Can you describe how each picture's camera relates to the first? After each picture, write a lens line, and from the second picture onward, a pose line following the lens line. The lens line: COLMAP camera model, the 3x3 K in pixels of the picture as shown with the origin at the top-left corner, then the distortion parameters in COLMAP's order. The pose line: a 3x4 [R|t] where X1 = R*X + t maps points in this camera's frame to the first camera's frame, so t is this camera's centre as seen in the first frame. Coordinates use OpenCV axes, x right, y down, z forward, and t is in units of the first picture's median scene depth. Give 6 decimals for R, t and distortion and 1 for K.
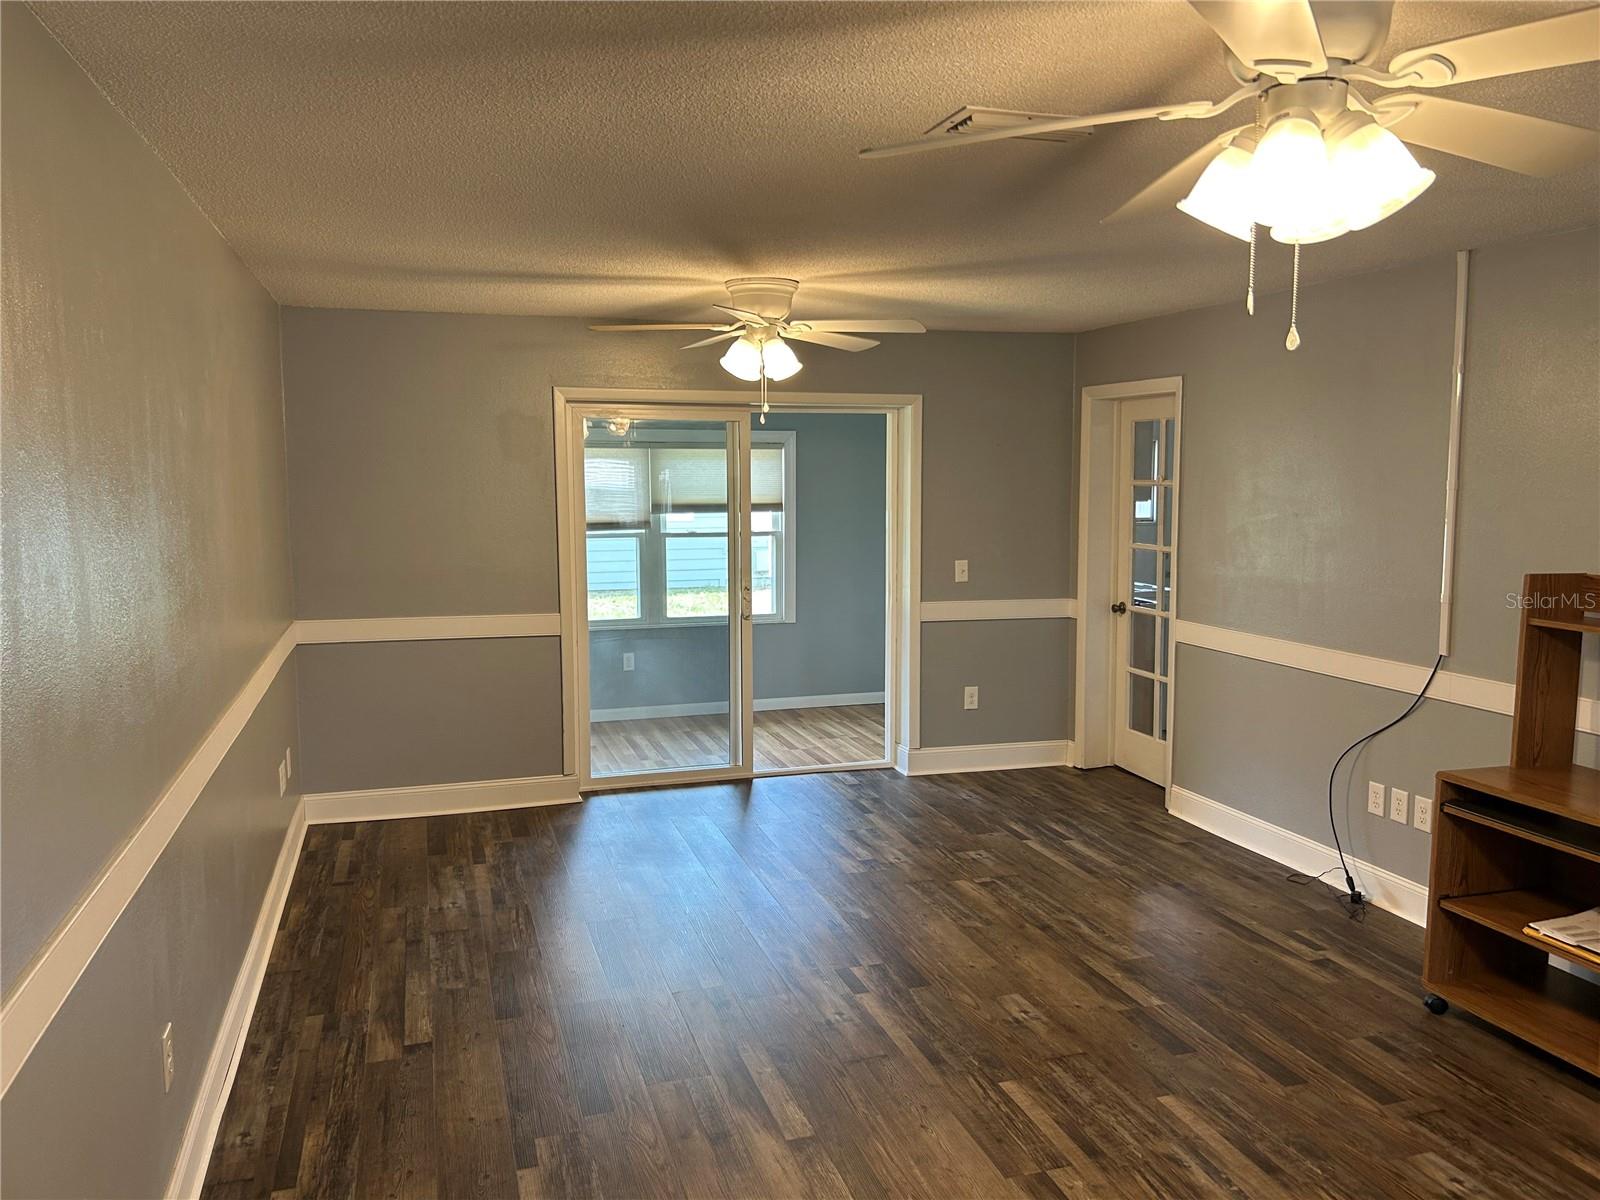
lens RADIAL K [[1215.9, 0, 810.5], [0, 1215.9, 609.3], [0, 0, 1]] dist [0.017535, -0.007440]
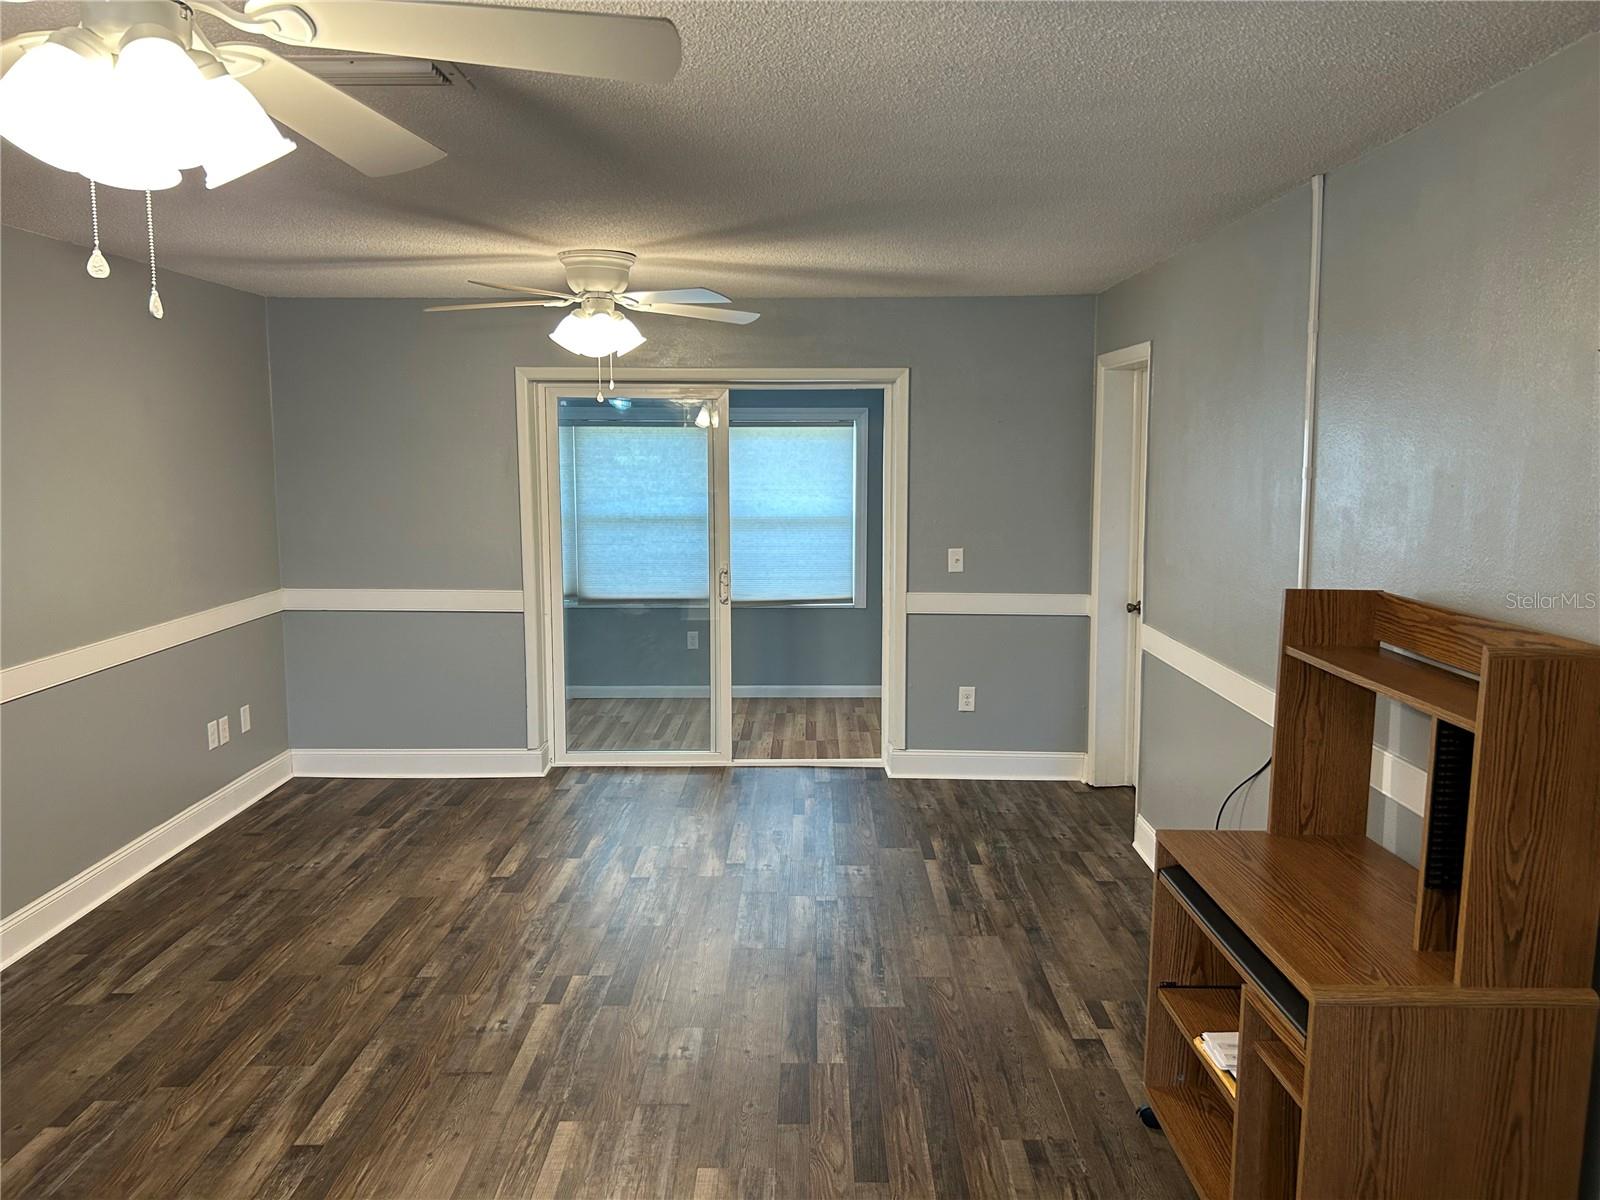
lens RADIAL K [[1215.9, 0, 810.5], [0, 1215.9, 609.3], [0, 0, 1]] dist [0.017535, -0.007440]
pose [[0.951770, 0.041602, -0.303979, 0.378757], [-0.035491, 0.999042, 0.025603, -0.017693], [0.304752, -0.013580, 0.952335, 0.118132]]
